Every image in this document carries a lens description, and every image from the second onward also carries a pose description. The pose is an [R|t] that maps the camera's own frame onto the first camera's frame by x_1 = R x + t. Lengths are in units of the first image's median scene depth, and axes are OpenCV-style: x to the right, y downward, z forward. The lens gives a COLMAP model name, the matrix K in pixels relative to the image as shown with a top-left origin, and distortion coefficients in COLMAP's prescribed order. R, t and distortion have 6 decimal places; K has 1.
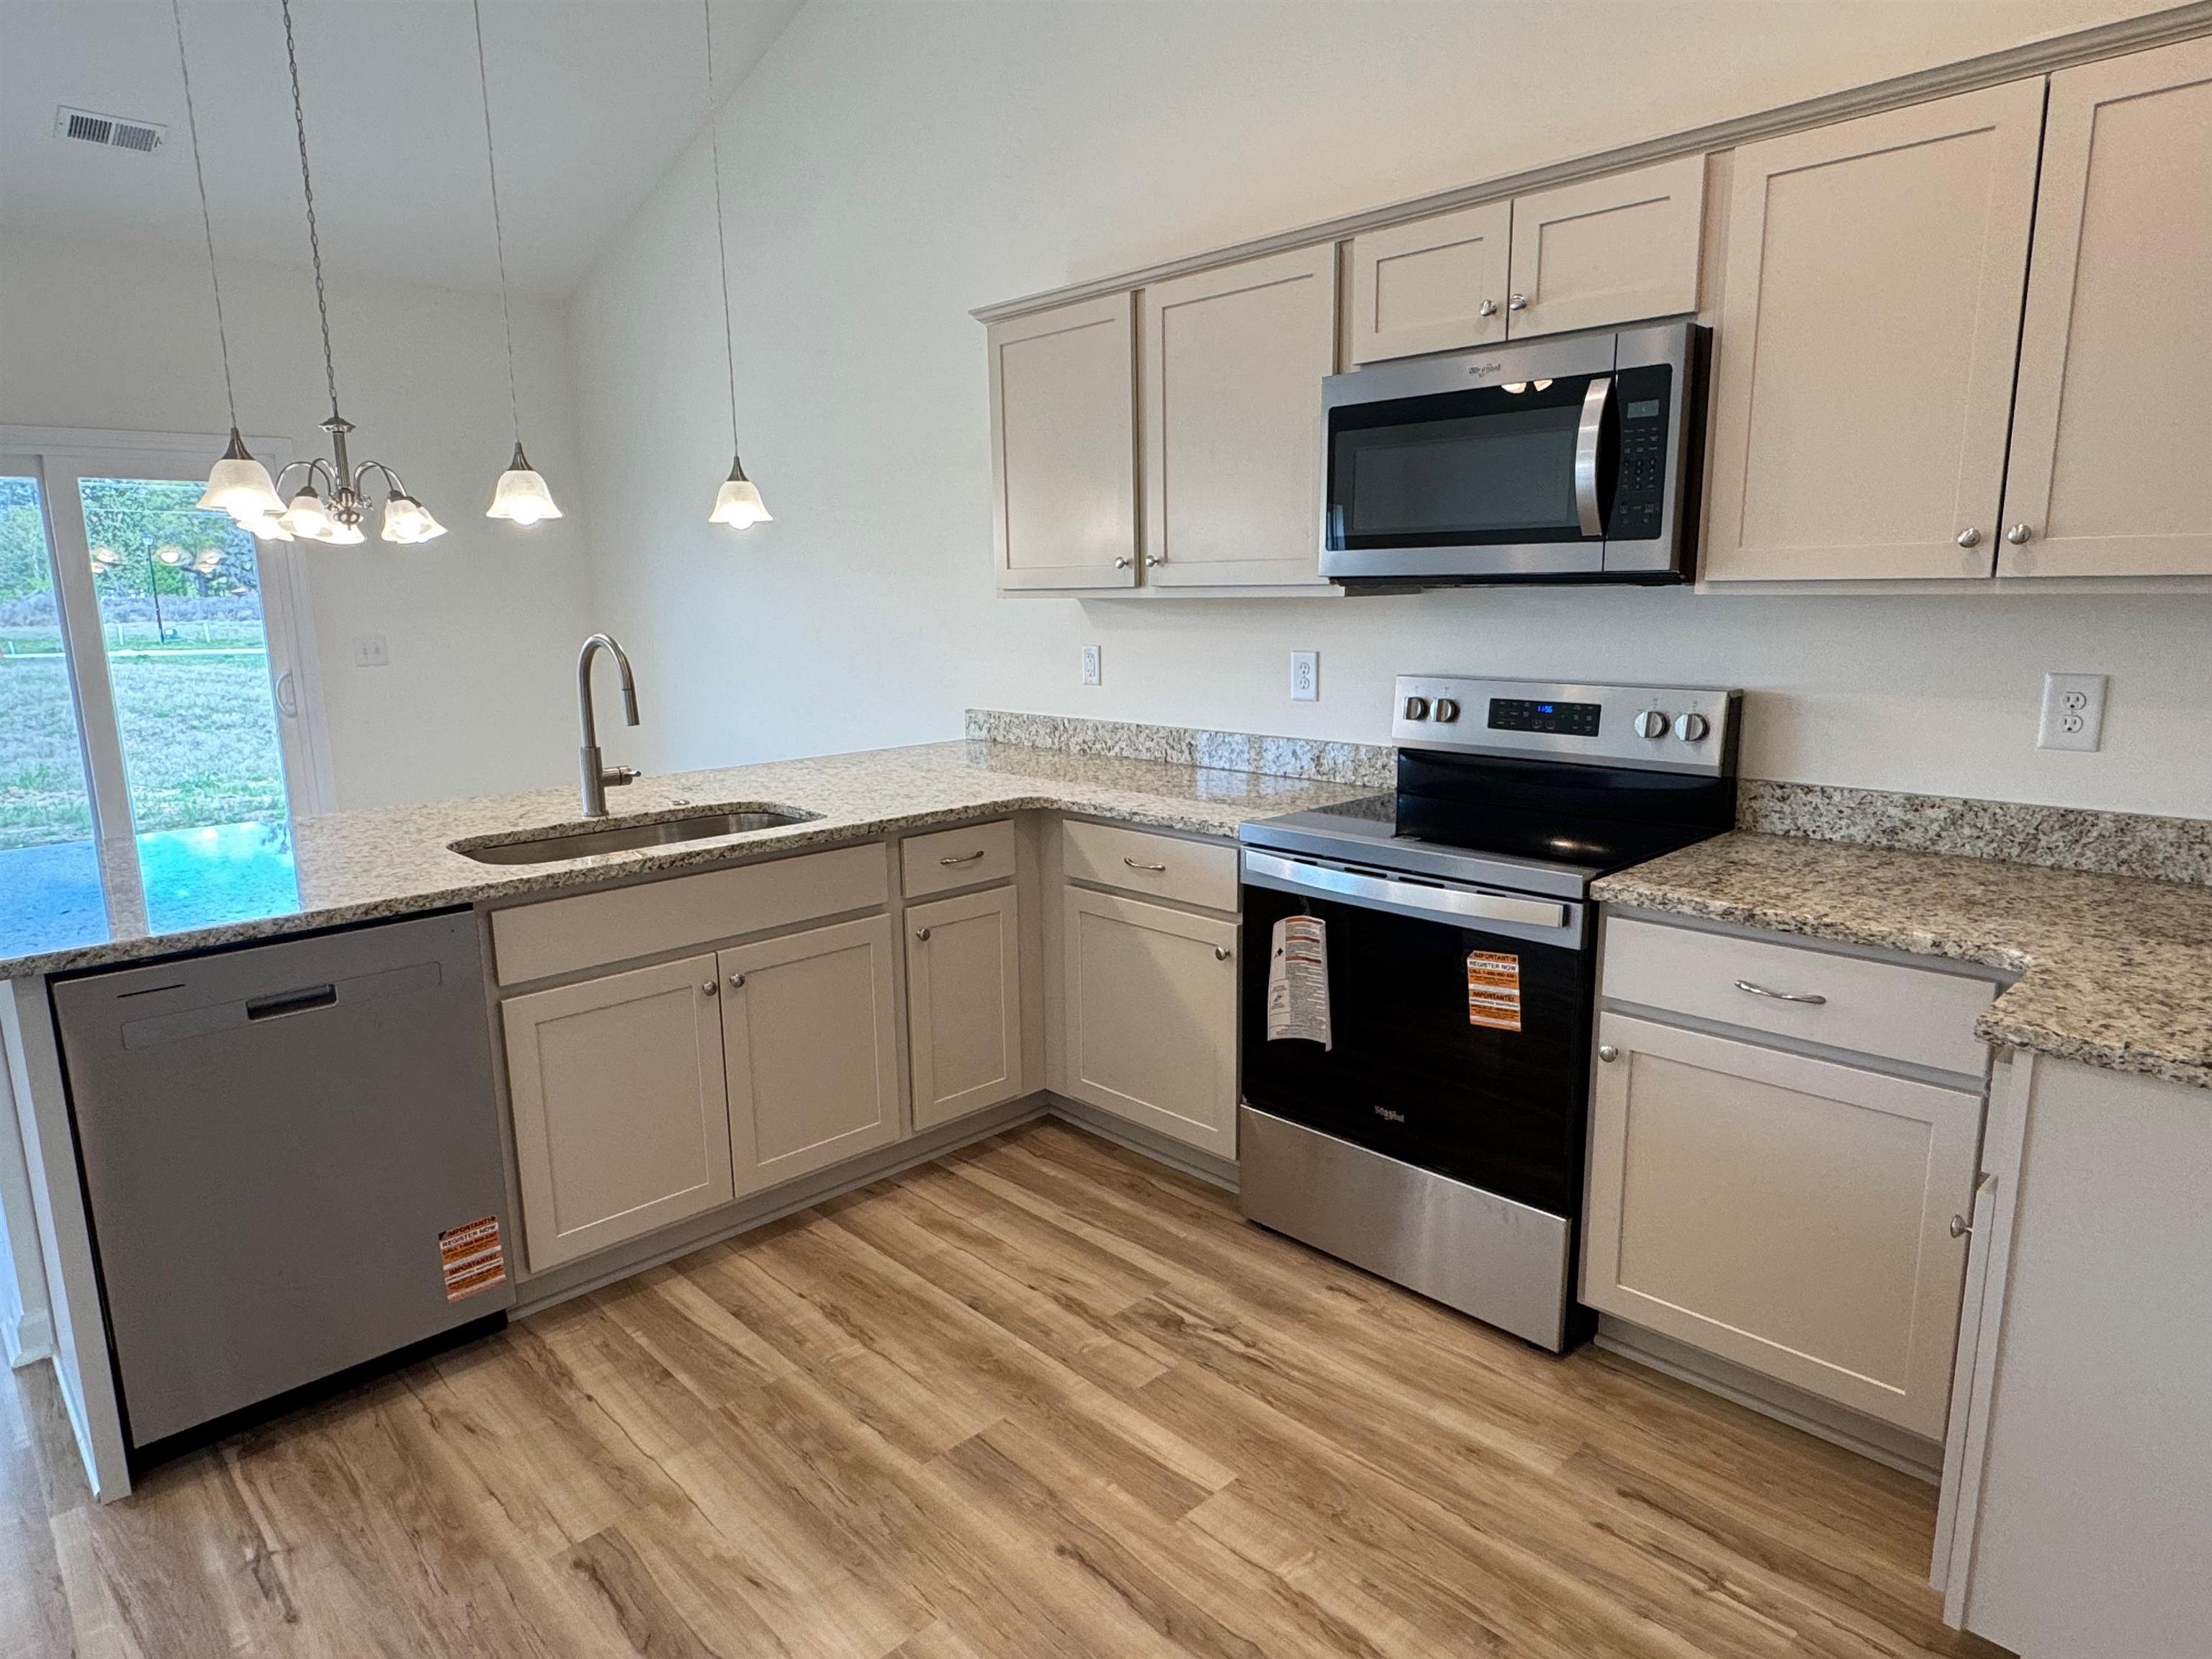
lens RADIAL K [[1312.9, 0, 1106.0], [0, 1312.9, 829.5], [0, 0, 1]] dist [-0.002140, 0.000696]
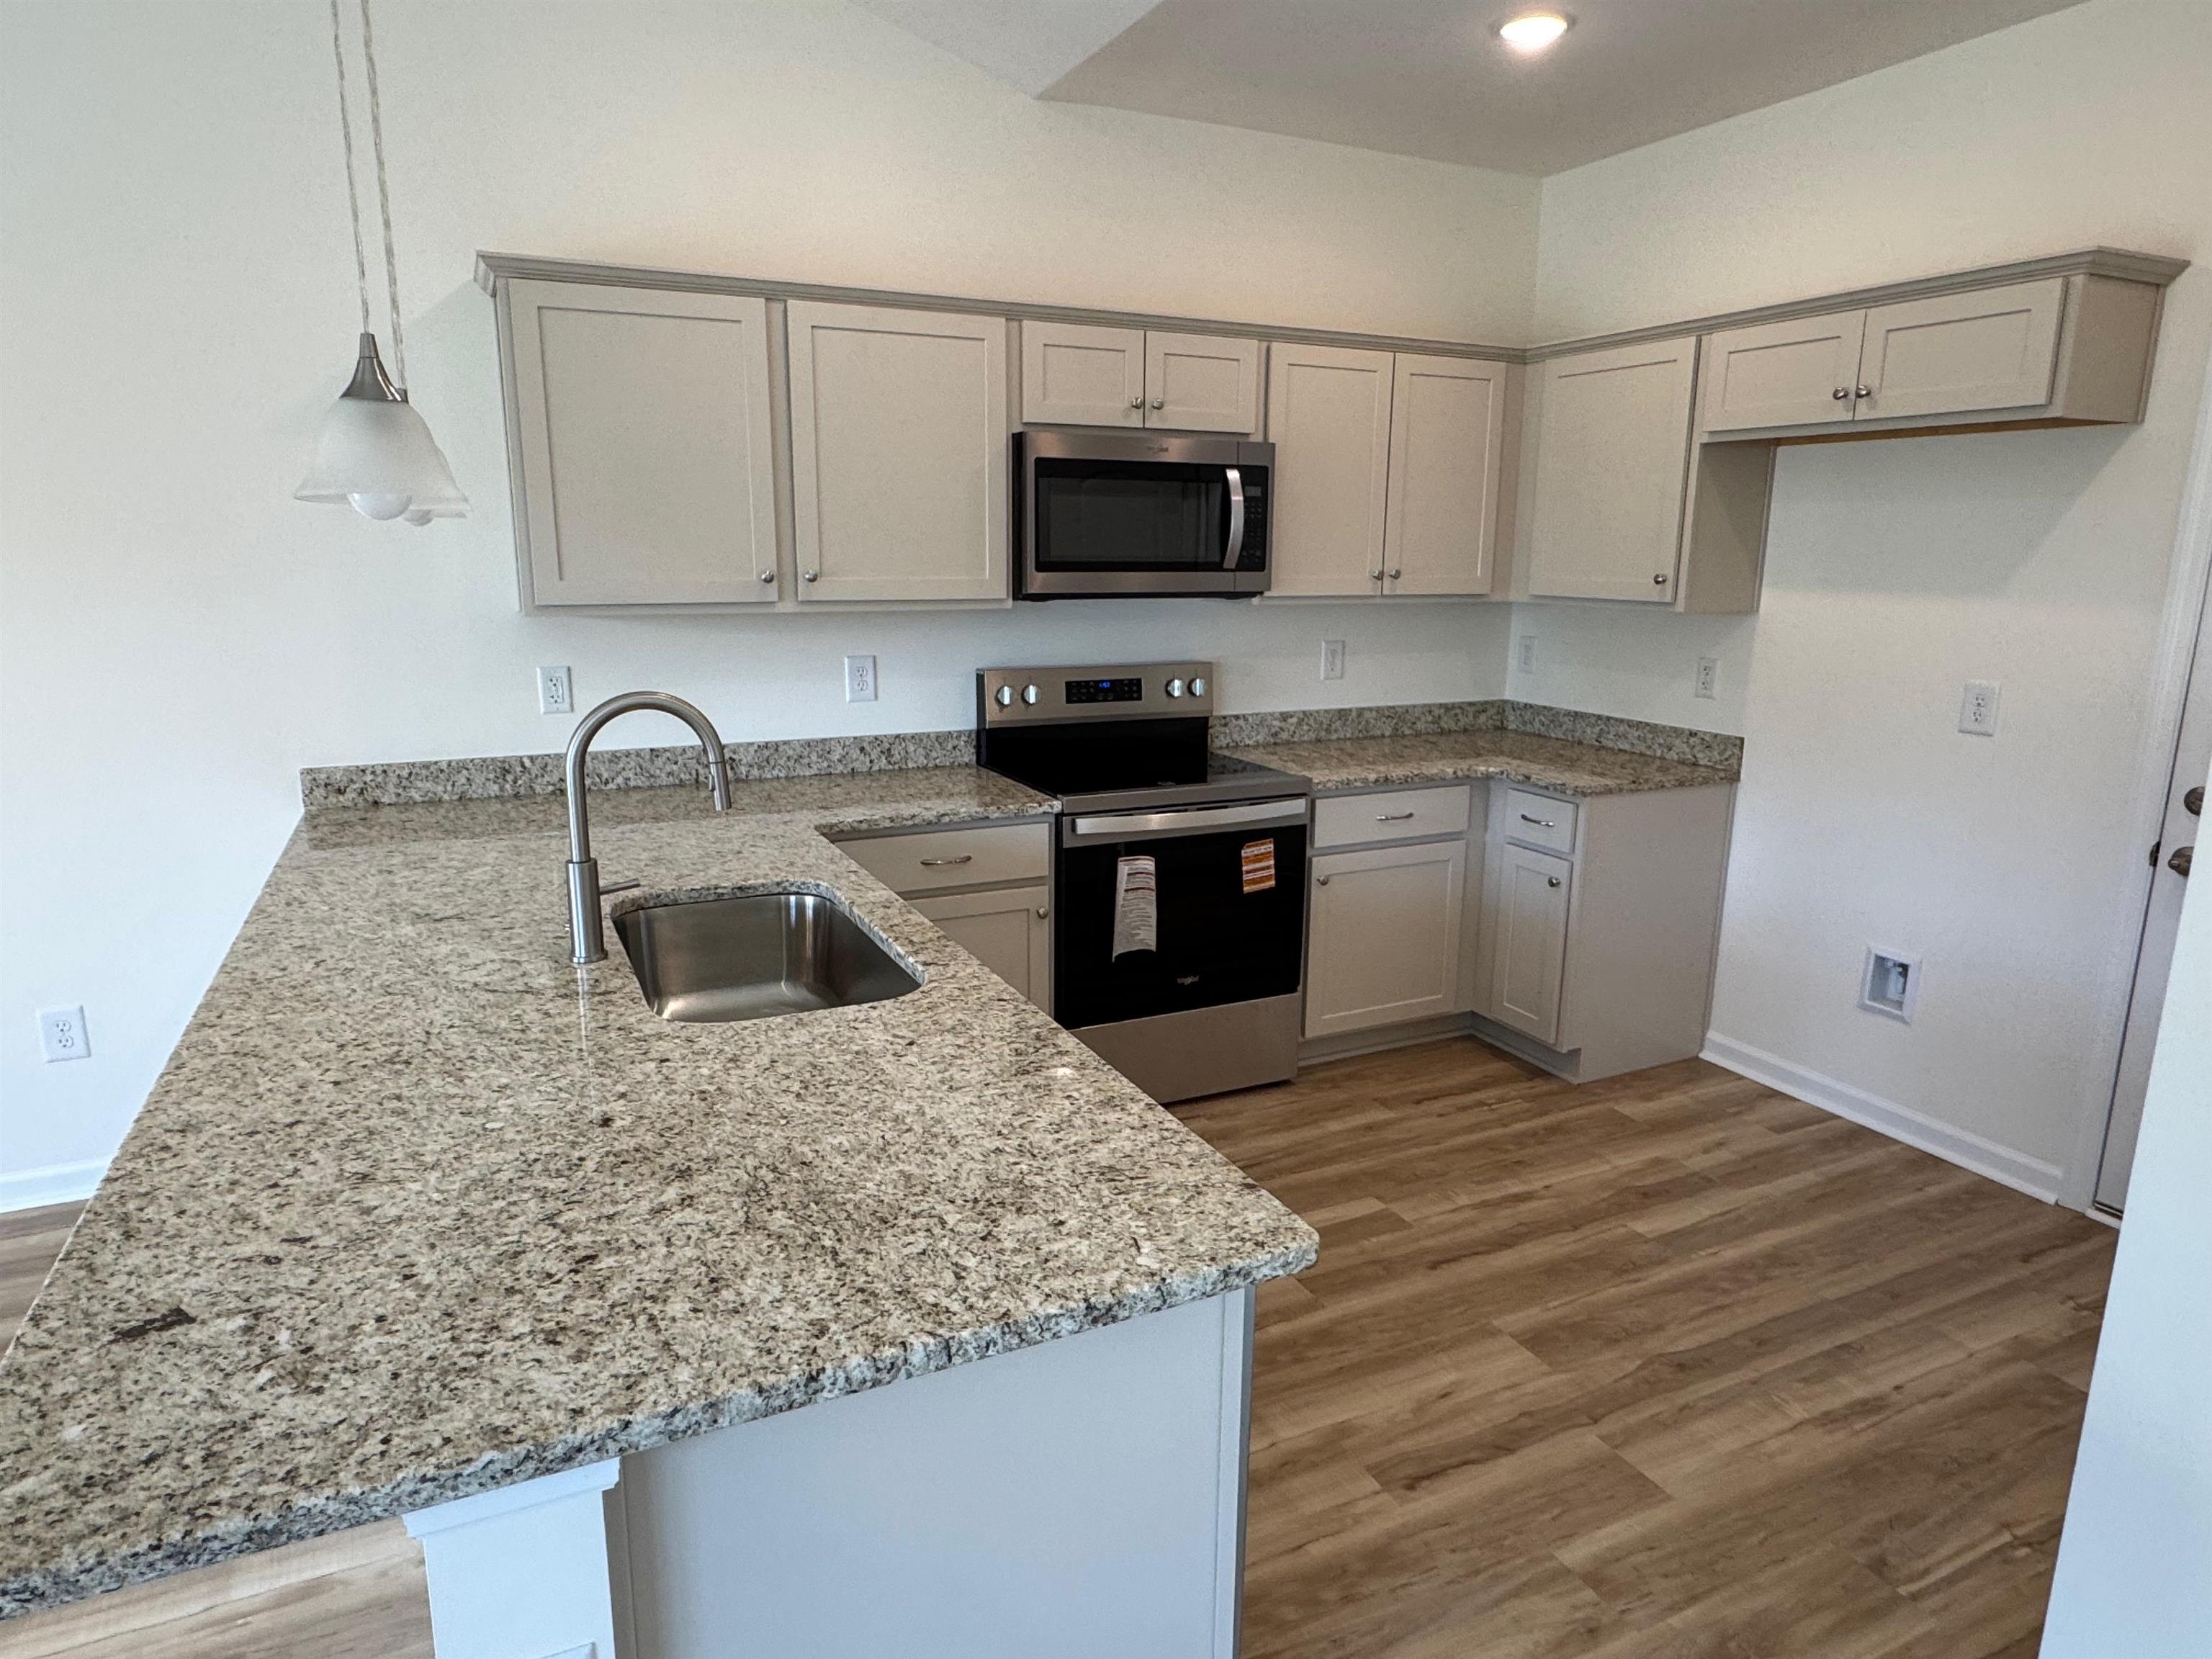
lens RADIAL K [[1313.0, 0, 1085.5], [0, 1313.0, 816.3], [0, 0, 1]] dist [0.000215, 0.000084]
pose [[0.316682, -0.174860, 0.932275, -1.182653], [0.163837, 0.978172, 0.127815, -0.162309], [-0.934275, 0.112264, 0.338418, 0.663128]]
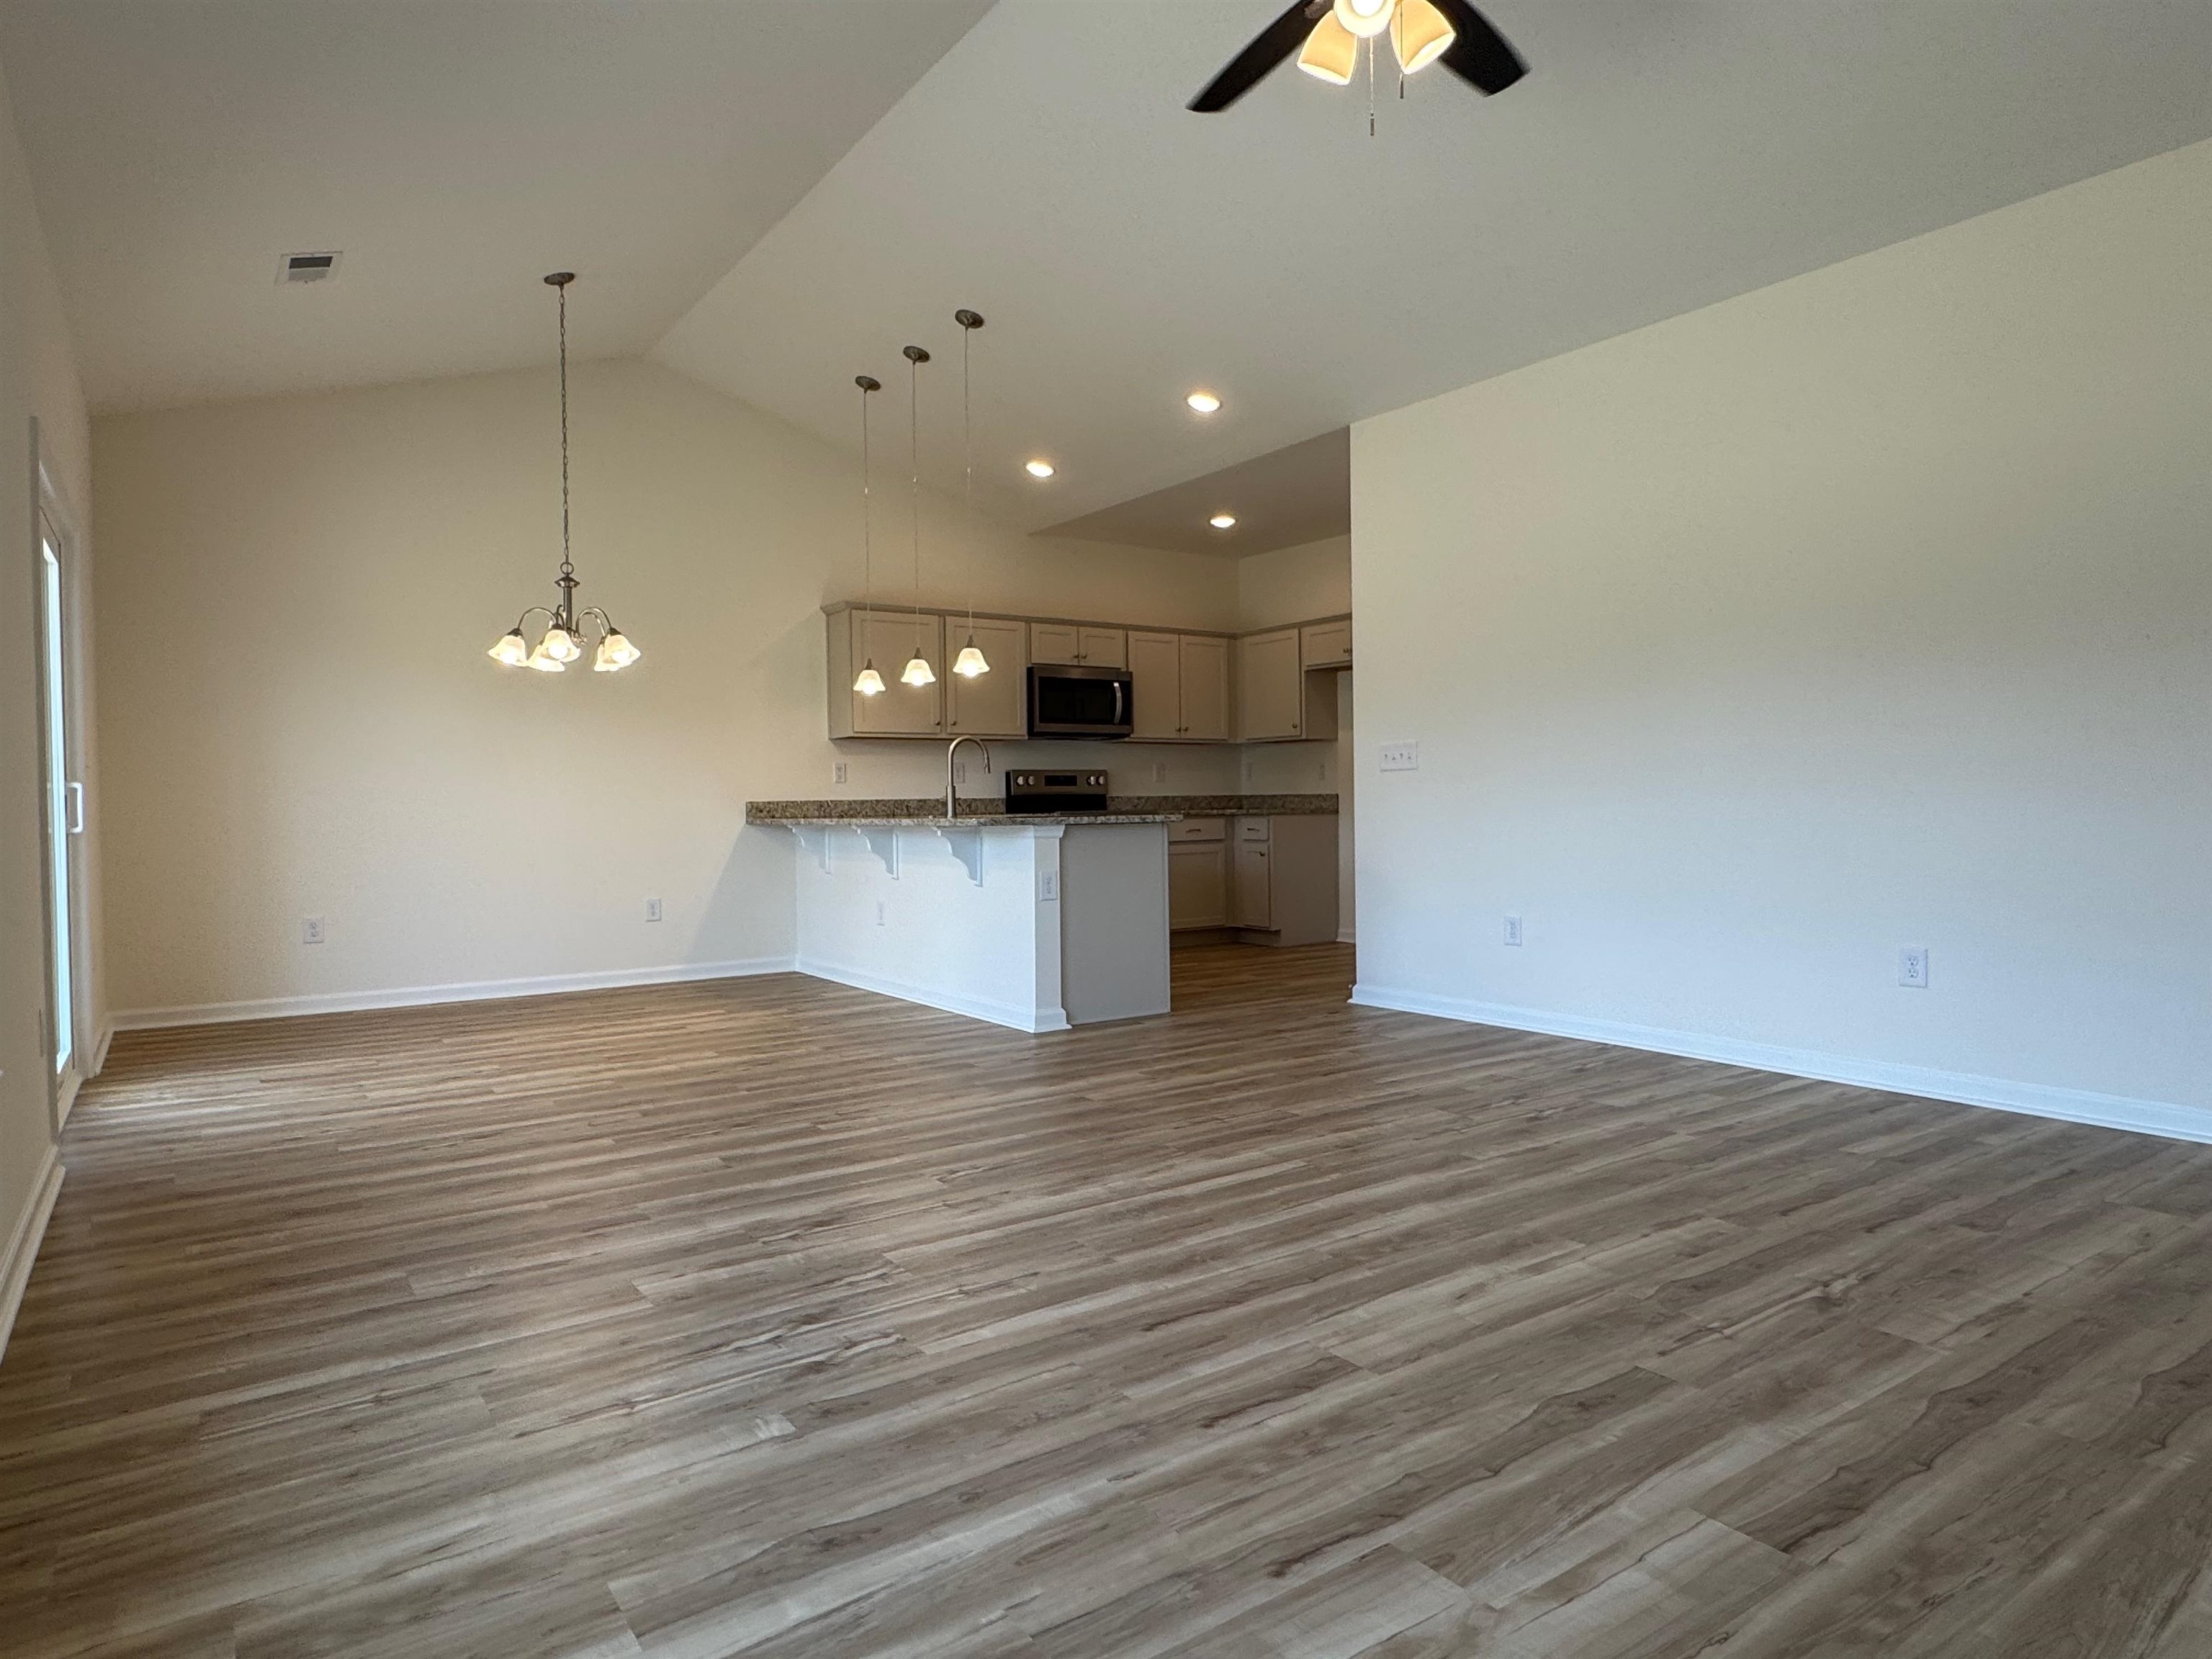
lens RADIAL K [[1312.9, 0, 1106.0], [0, 1312.9, 829.5], [0, 0, 1]] dist [-0.002140, 0.000696]
pose [[0.150213, -0.006071, 0.988635, -3.187483], [0.195942, 0.980328, -0.023751, 0.140317], [-0.969042, 0.197282, 0.148447, 0.546837]]
